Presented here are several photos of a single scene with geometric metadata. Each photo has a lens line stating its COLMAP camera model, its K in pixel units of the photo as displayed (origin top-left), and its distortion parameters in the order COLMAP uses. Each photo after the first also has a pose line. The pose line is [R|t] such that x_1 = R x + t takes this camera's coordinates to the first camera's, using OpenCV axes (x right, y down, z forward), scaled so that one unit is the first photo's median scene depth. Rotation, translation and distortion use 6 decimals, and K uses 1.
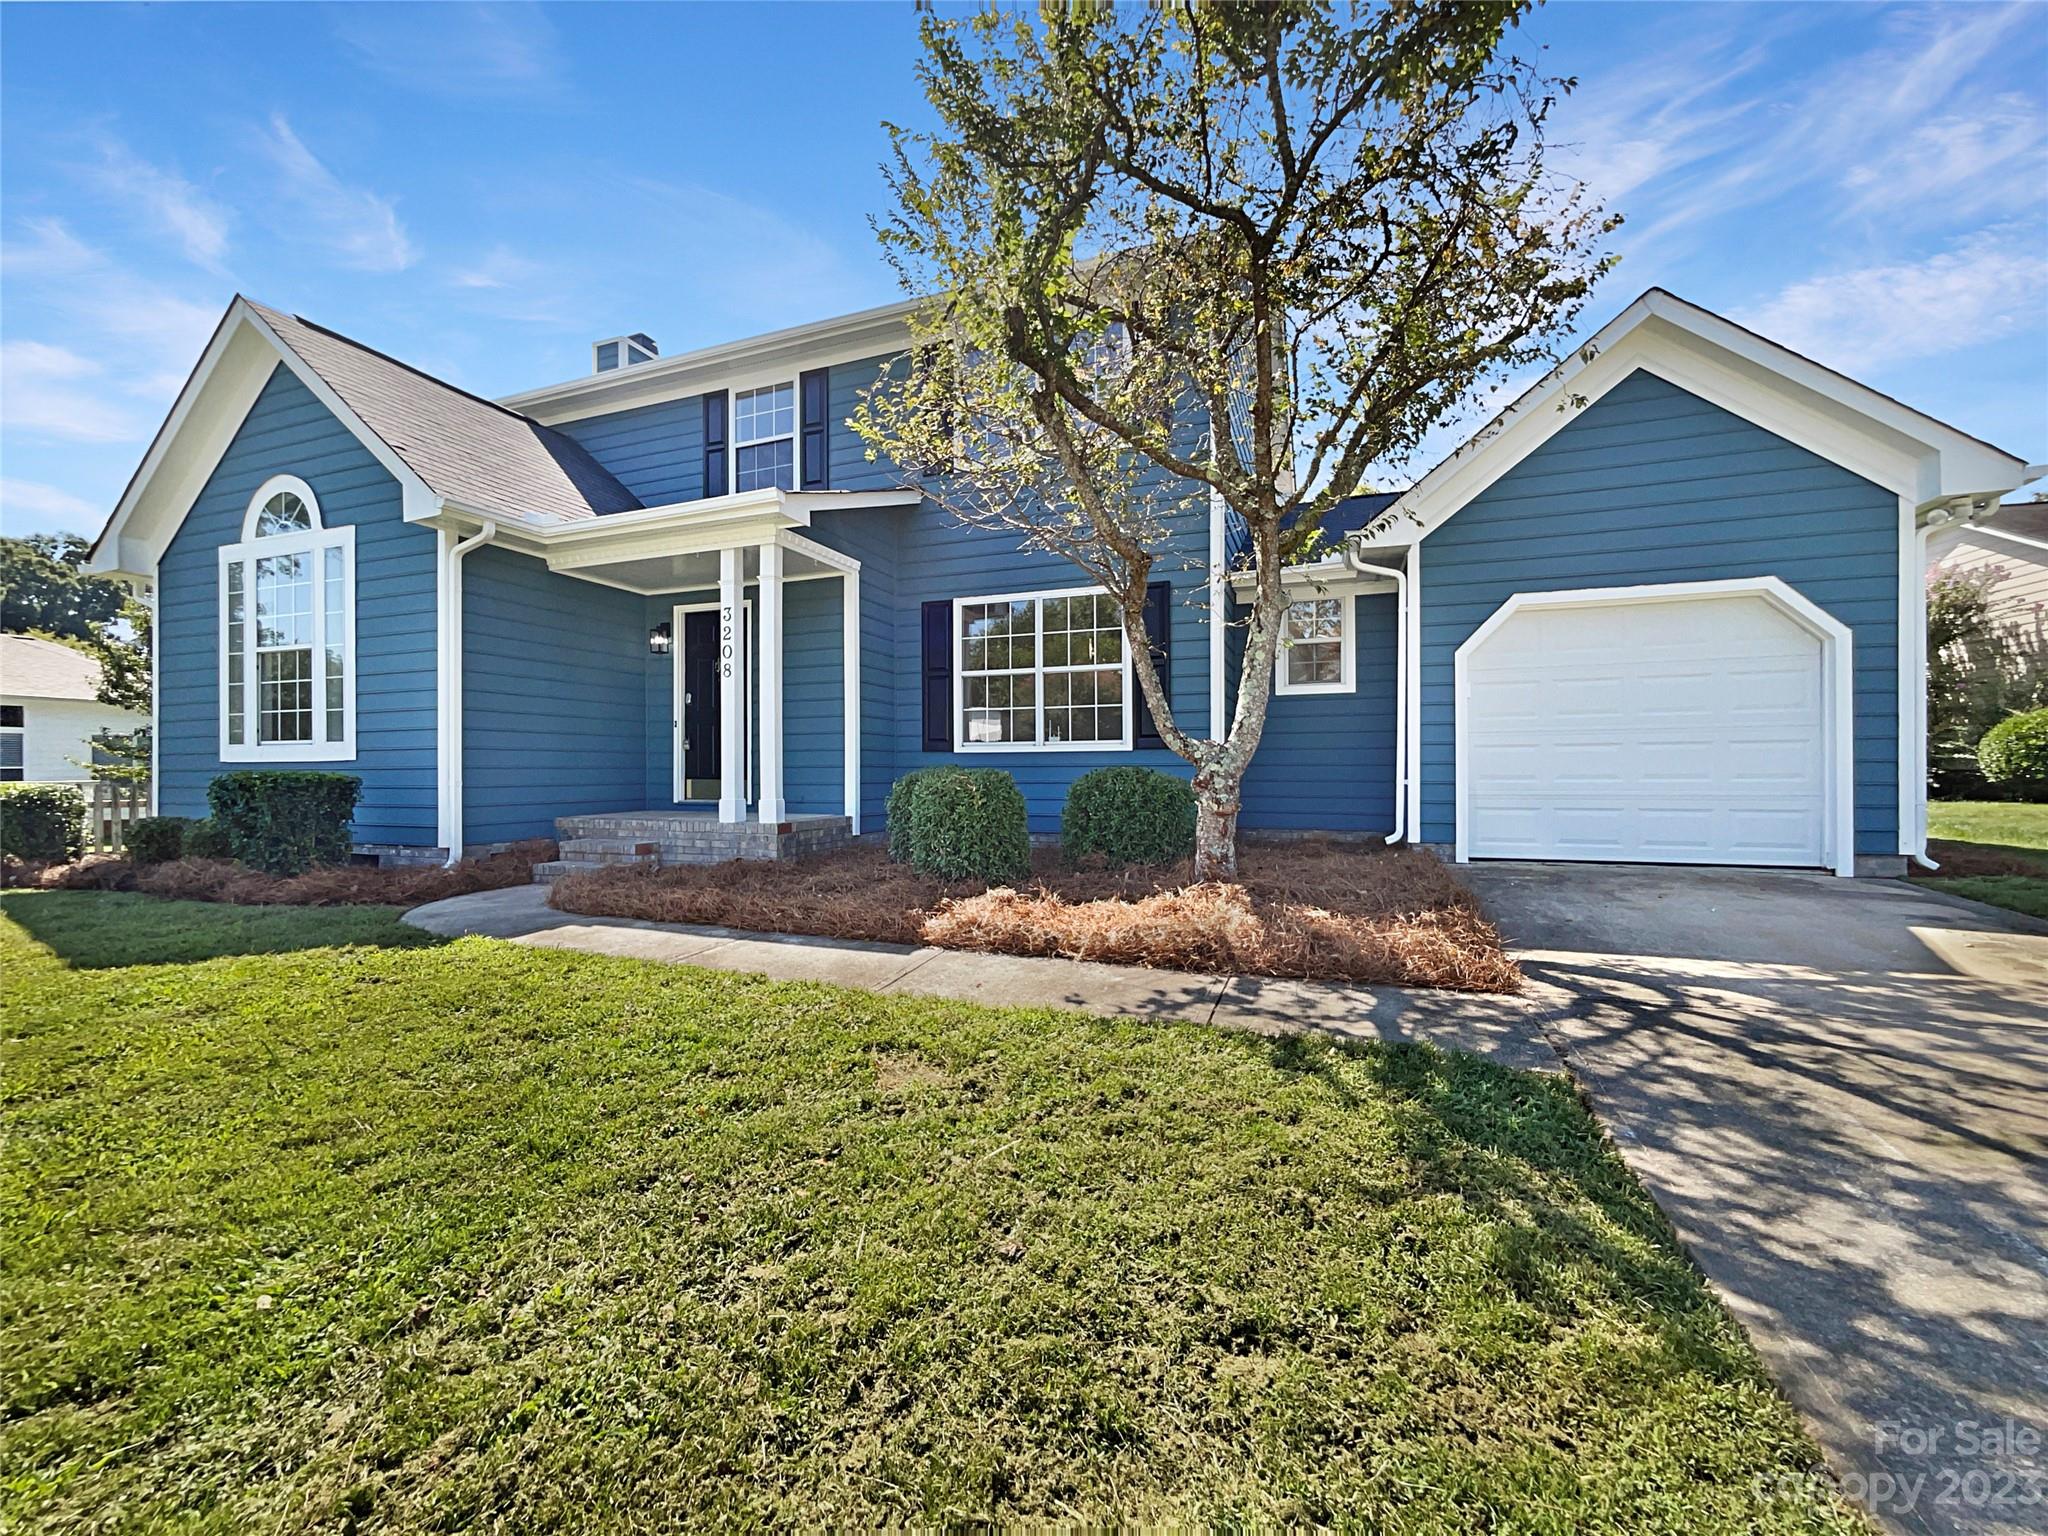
lens RADIAL K [[833.2, 0, 1024.1], [0, 833.2, 756.0], [0, 0, 1]] dist [0.002638, 0.000892]
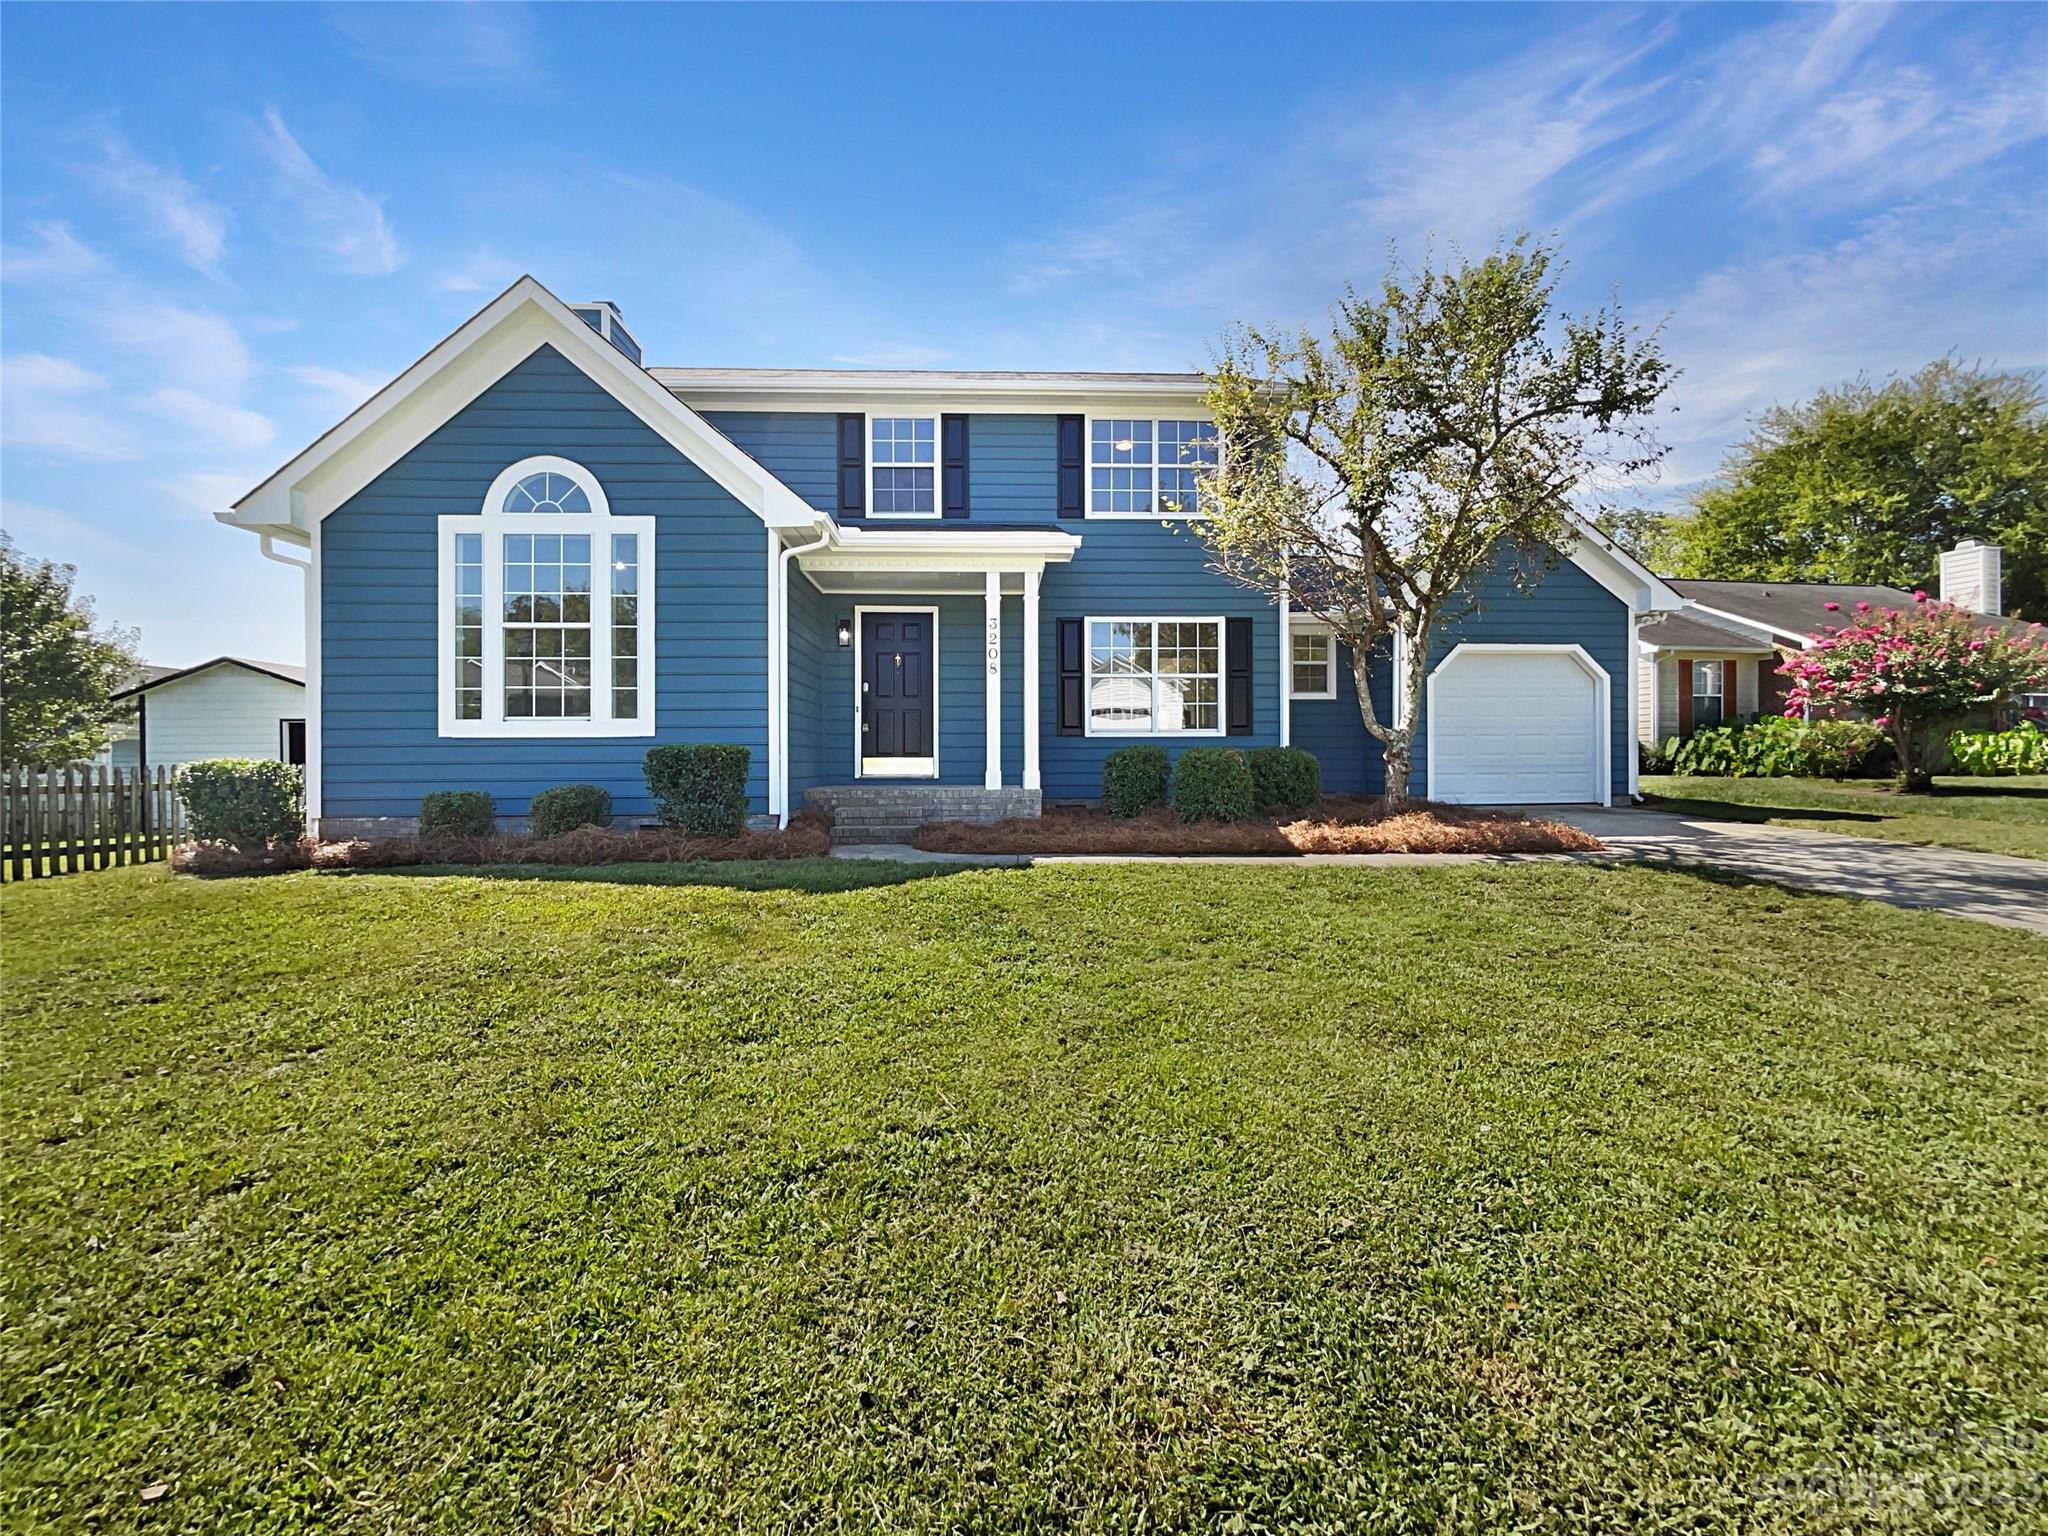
lens RADIAL K [[833.2, 0, 1004.9], [0, 833.2, 766.1], [0, 0, 1]] dist [0.002638, 0.000892]
pose [[0.924374, -0.001300, 0.381484, -0.767964], [-0.007315, 0.999750, 0.021131, 0.017456], [-0.381416, -0.022324, 0.924134, -0.164894]]
